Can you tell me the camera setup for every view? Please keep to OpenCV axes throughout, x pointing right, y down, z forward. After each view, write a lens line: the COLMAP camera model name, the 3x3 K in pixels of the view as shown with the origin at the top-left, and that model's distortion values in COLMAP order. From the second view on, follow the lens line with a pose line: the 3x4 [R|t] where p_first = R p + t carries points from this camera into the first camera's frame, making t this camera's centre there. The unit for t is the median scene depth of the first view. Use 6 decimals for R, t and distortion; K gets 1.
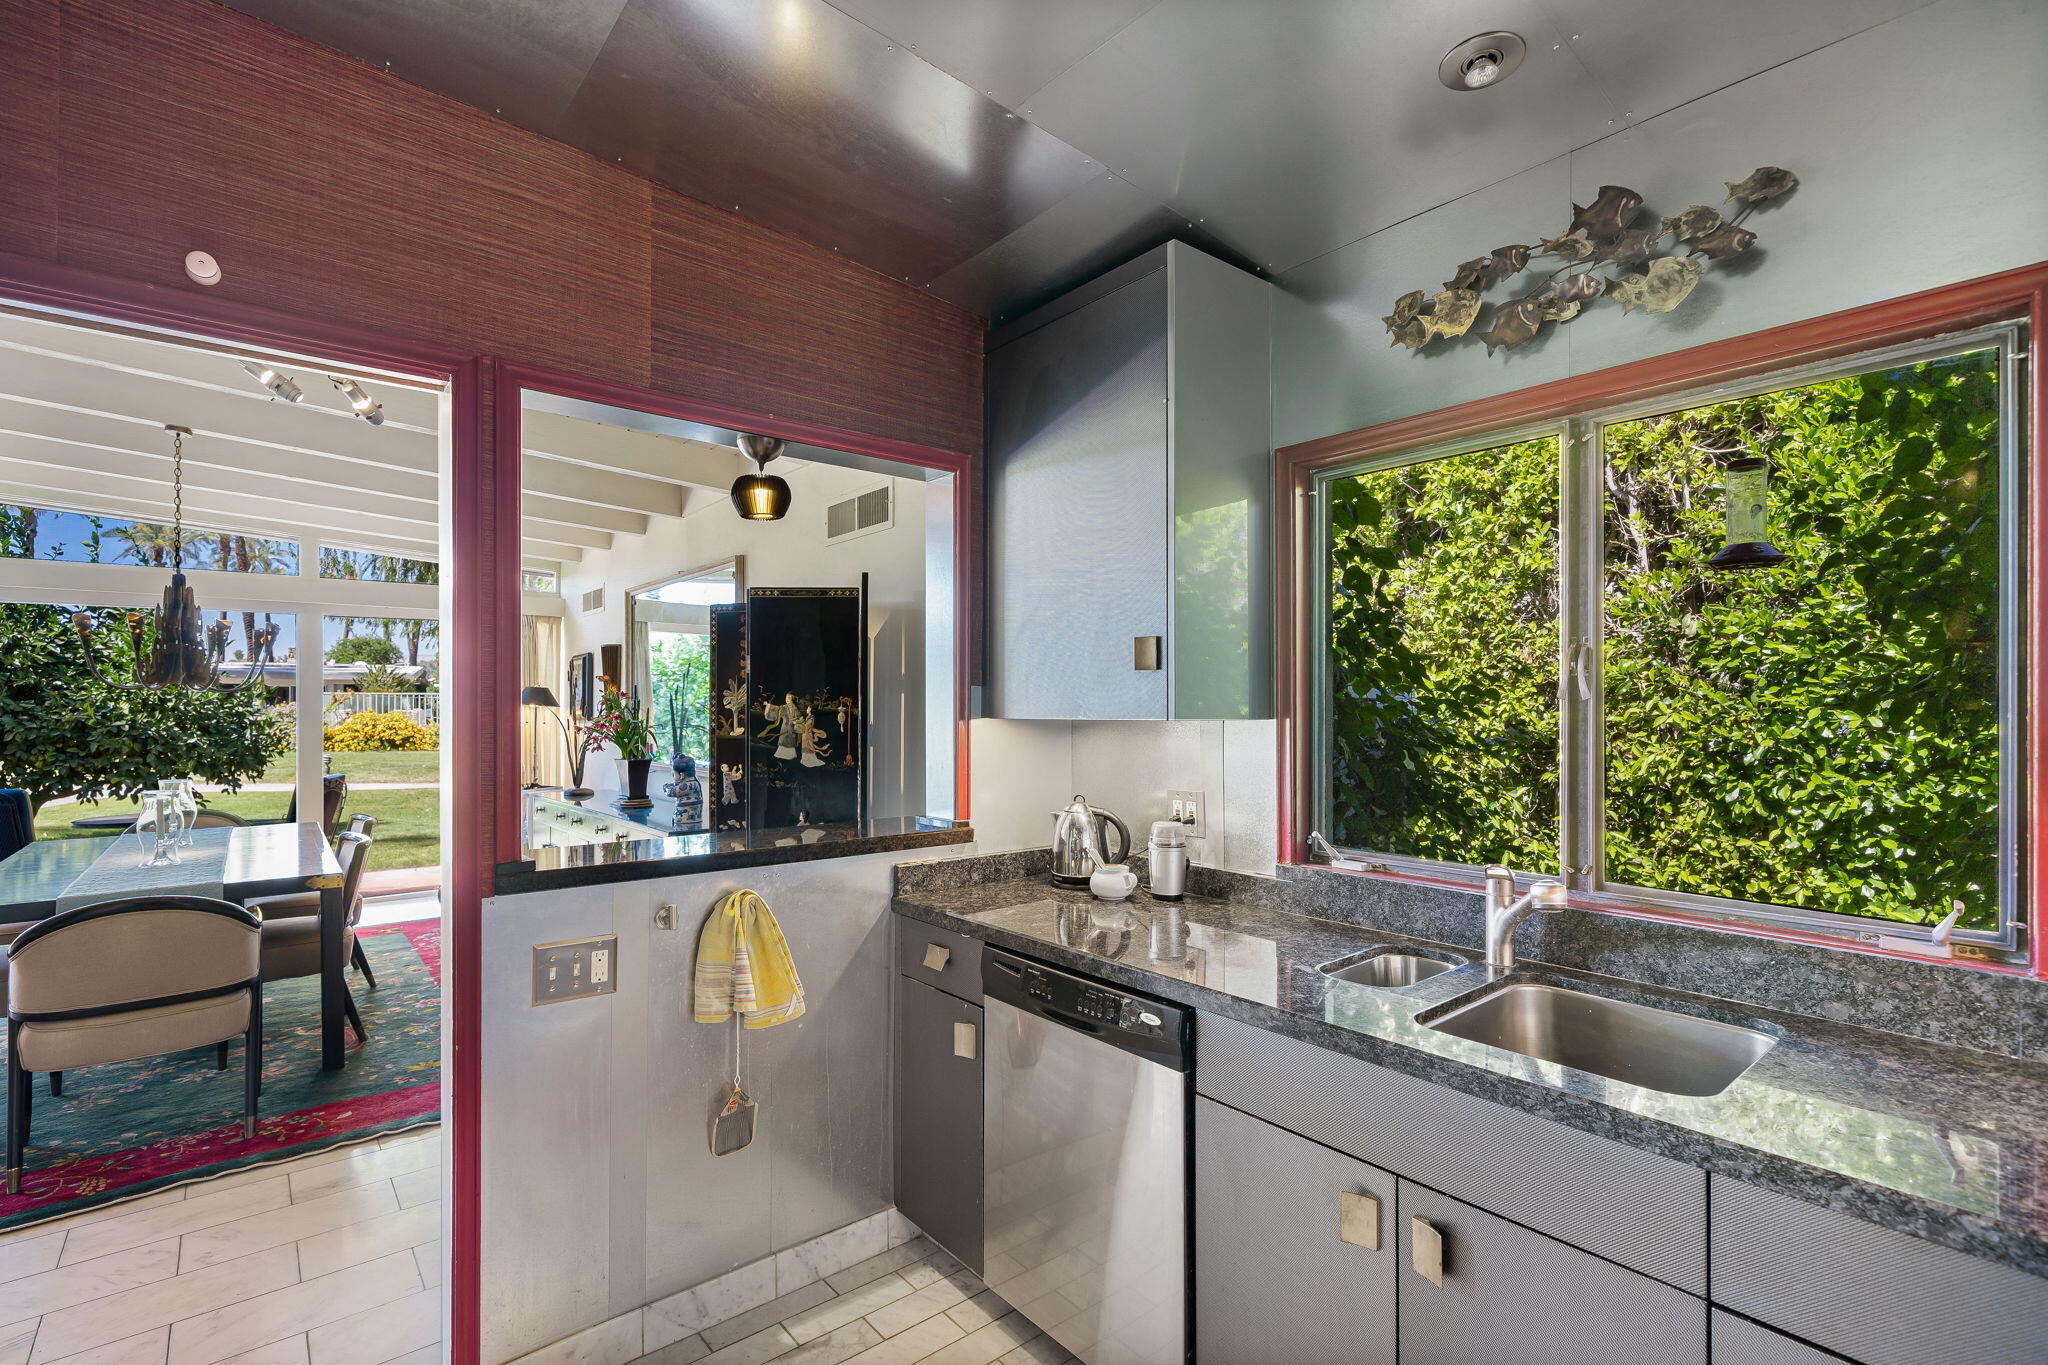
lens RADIAL K [[925.8, 0, 1016.0], [0, 925.8, 689.5], [0, 0, 1]] dist [-0.000221, -0.000052]
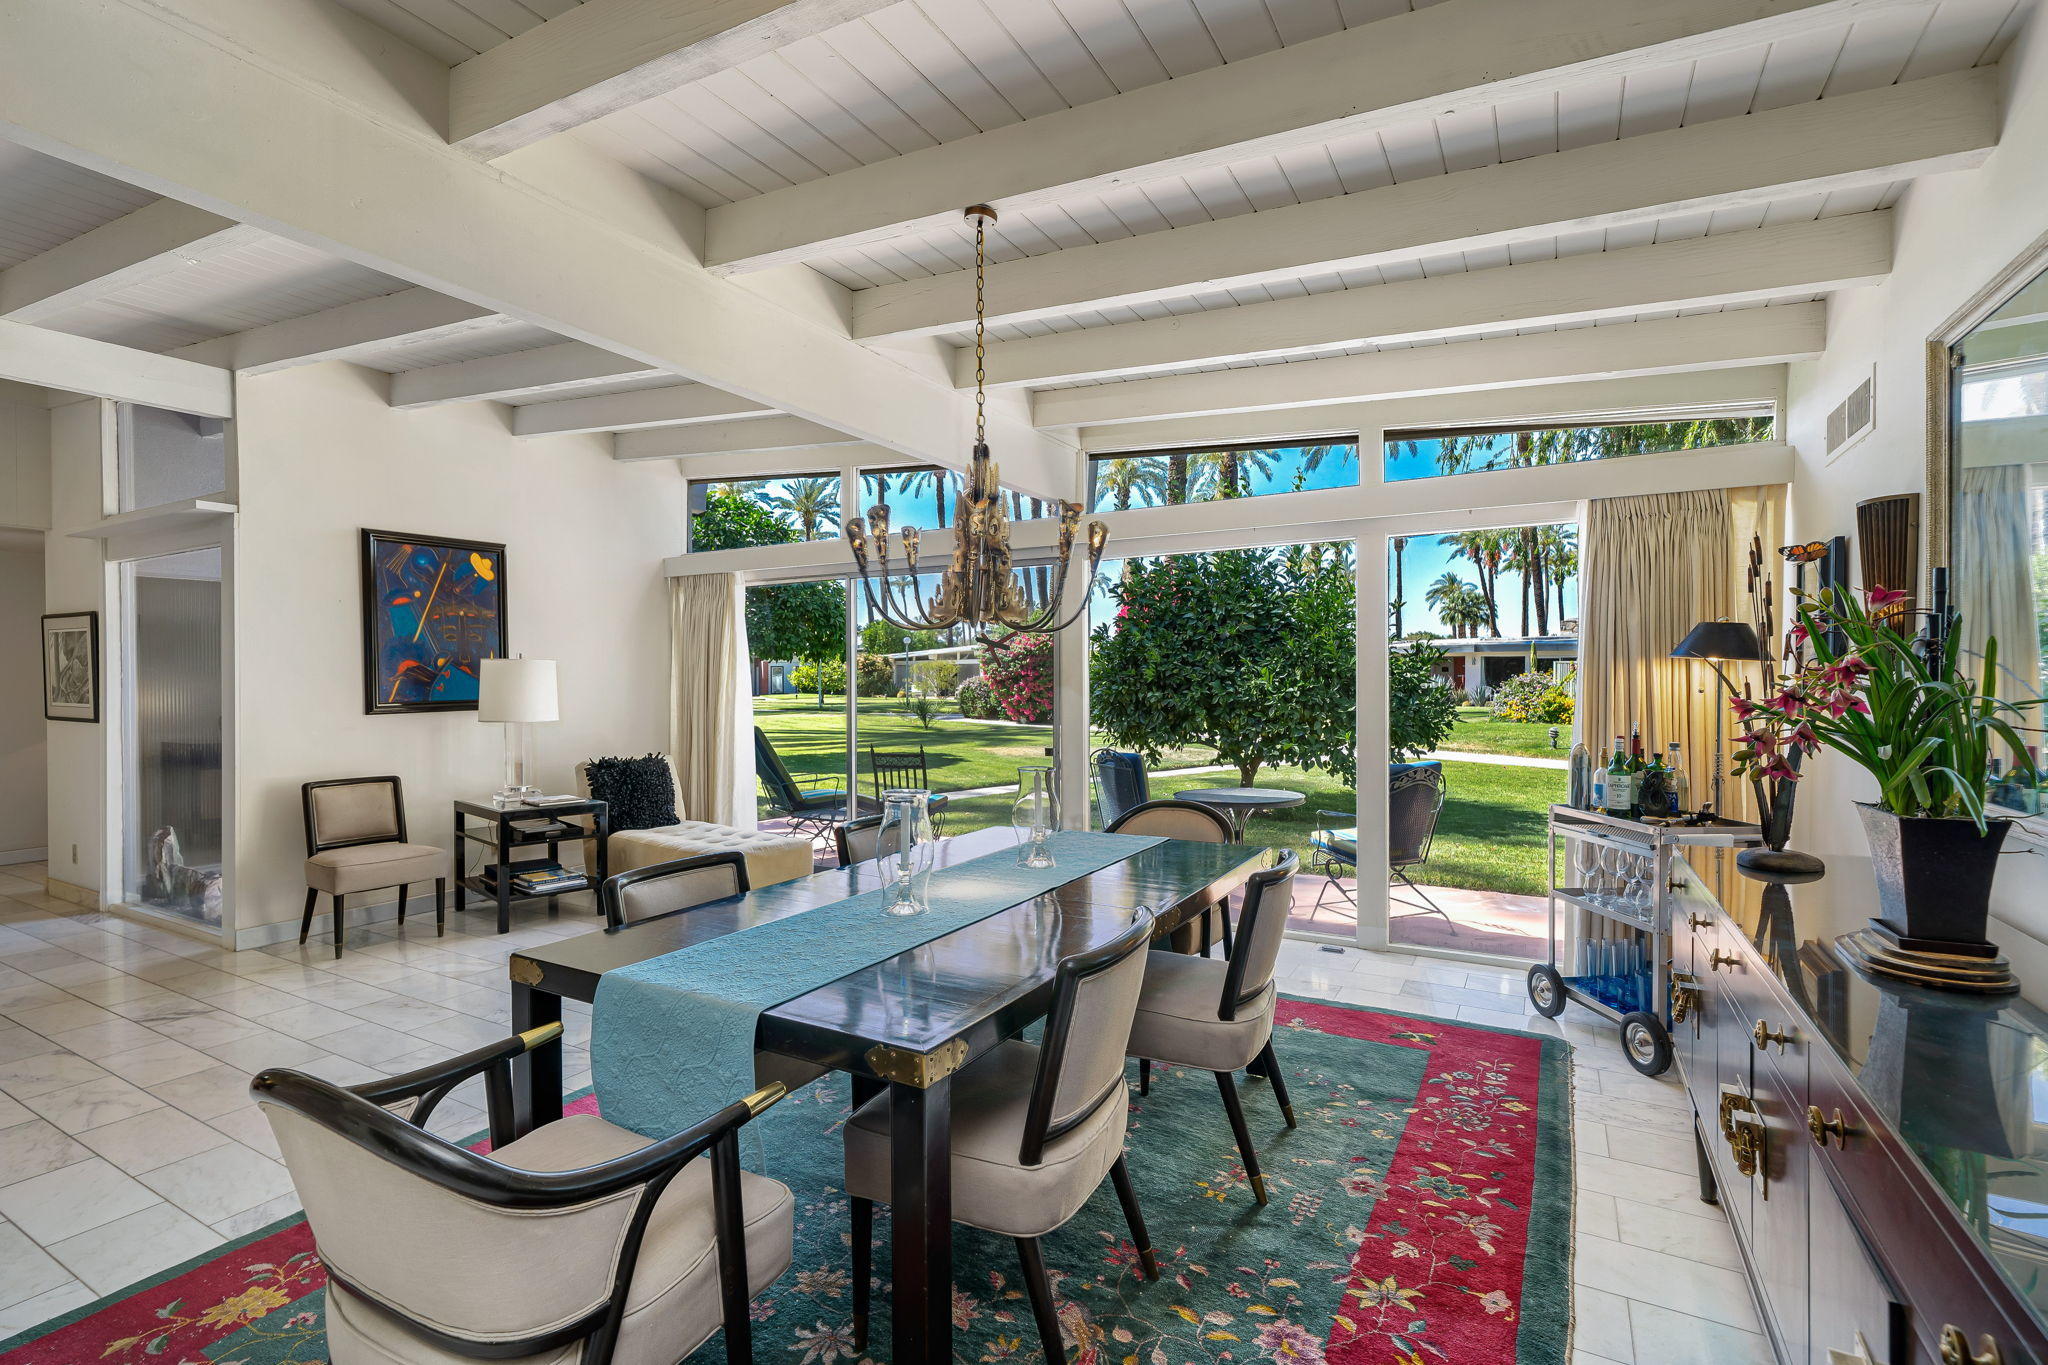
lens RADIAL K [[925.8, 0, 1016.0], [0, 925.8, 689.5], [0, 0, 1]] dist [-0.000221, -0.000052]
pose [[0.347308, 0.008994, -0.937708, -0.194461], [0.016972, 0.999730, 0.015875, 0.021757], [0.937598, -0.021428, 0.347061, 0.510779]]
